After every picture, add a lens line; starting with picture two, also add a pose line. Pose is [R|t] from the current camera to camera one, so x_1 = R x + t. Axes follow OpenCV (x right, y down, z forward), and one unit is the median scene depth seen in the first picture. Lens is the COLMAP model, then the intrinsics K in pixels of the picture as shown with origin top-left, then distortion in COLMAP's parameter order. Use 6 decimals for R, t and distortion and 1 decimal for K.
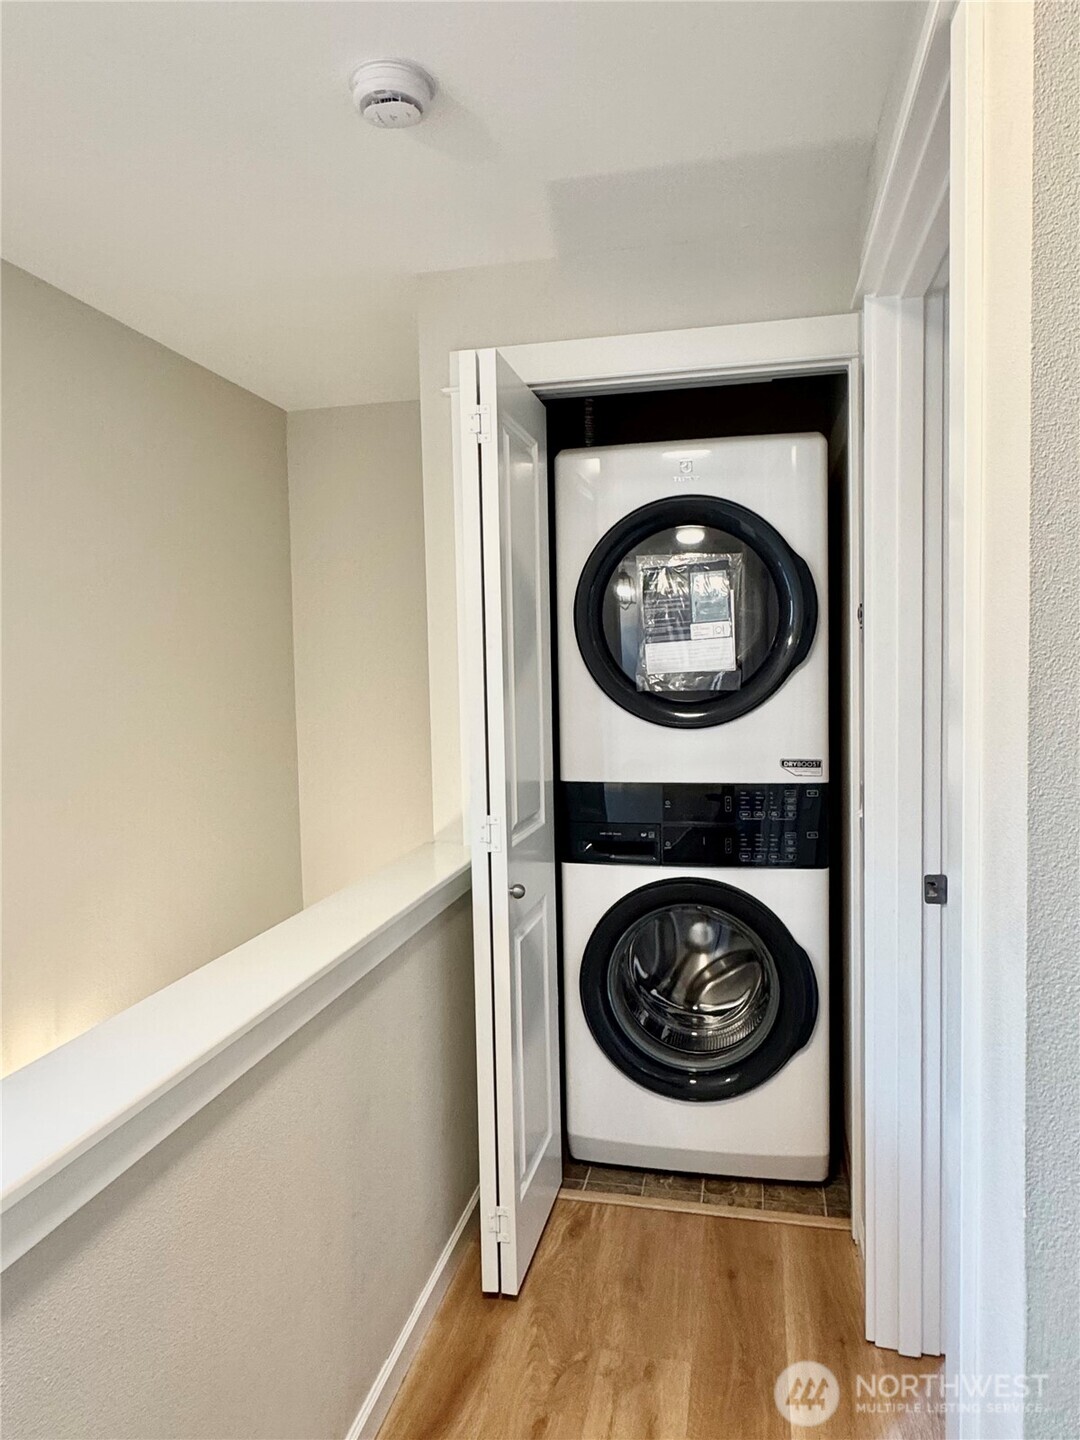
lens RADIAL K [[923.2, 0, 543.0], [0, 923.2, 720.7], [0, 0, 1]] dist [-0.004753, -0.001424]
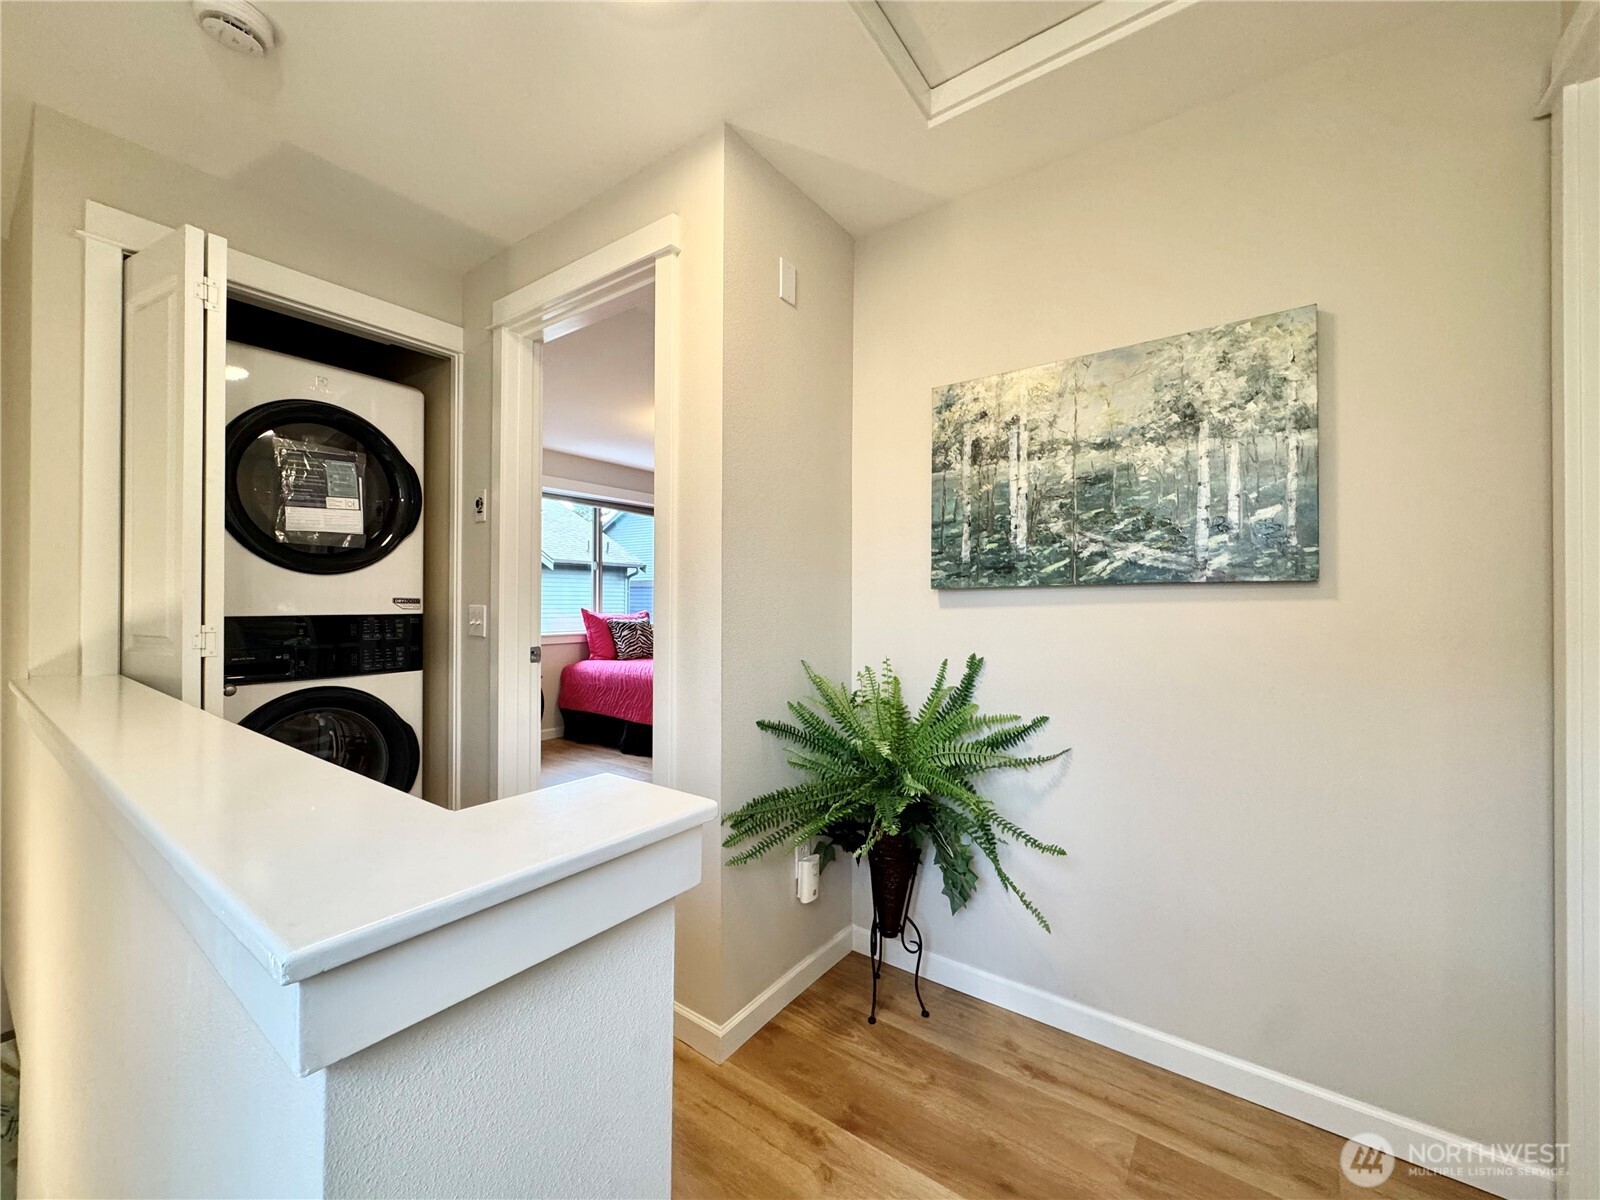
lens RADIAL K [[648.1, 0, 790.3], [0, 648.1, 597.4], [0, 0, 1]] dist [-0.001132, 0.000165]
pose [[0.415031, 0.027342, 0.909396, -0.420250], [0.037472, 0.998186, -0.047113, 0.113941], [-0.909035, 0.053630, 0.413254, -0.004537]]
